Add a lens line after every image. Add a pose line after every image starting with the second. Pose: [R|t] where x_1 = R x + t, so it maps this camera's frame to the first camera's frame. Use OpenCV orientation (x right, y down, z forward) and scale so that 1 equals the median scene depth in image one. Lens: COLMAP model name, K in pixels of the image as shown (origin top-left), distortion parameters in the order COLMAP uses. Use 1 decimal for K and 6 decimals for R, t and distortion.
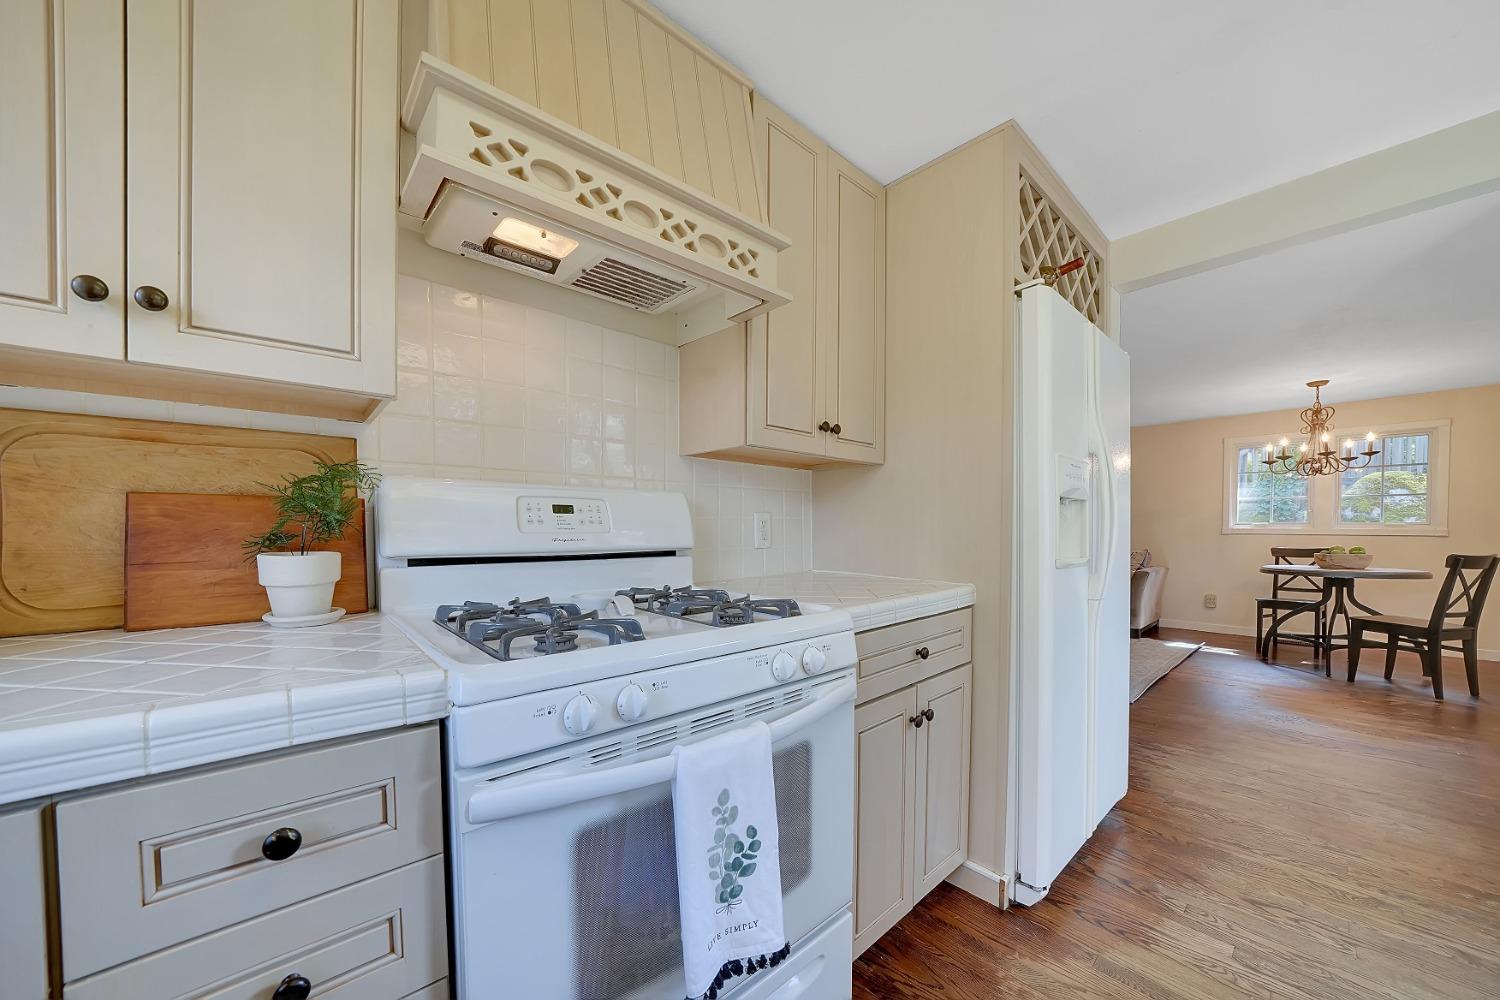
lens RADIAL K [[534.6, 0, 745.7], [0, 534.6, 541.1], [0, 0, 1]] dist [-0.018501, 0.000324]
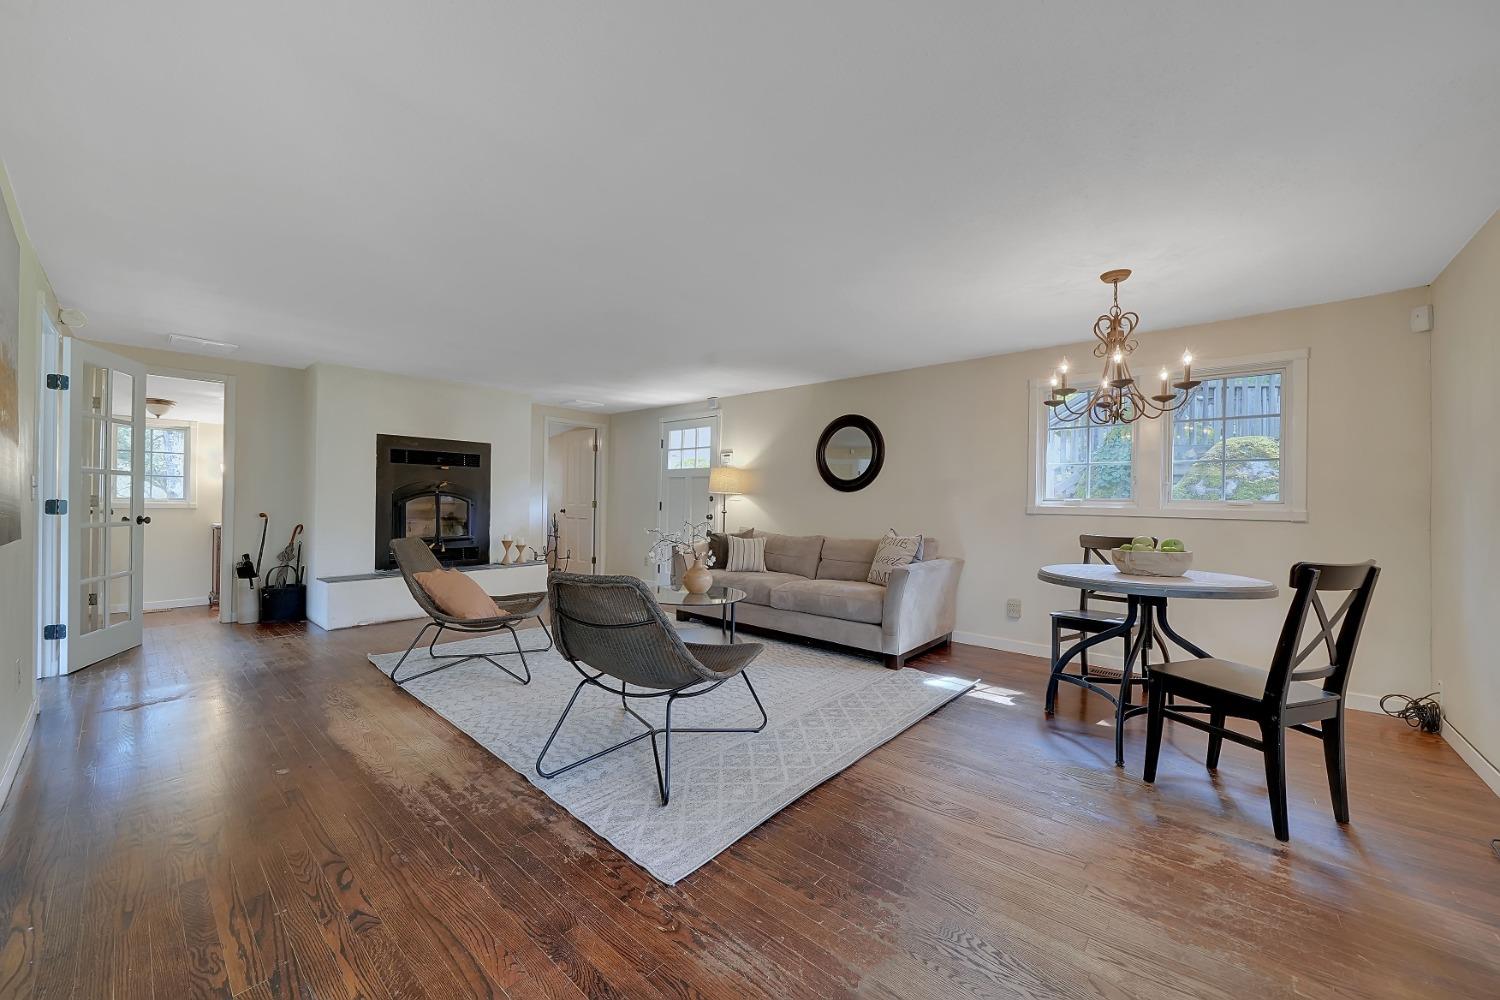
lens RADIAL K [[556.4, 0, 744.1], [0, 556.4, 499.7], [0, 0, 1]] dist [-0.021385, -0.000064]
pose [[0.993232, 0.014014, 0.115302, 0.724493], [-0.011163, 0.999617, -0.025333, -0.015795], [-0.115613, 0.023875, 0.993007, 0.504301]]
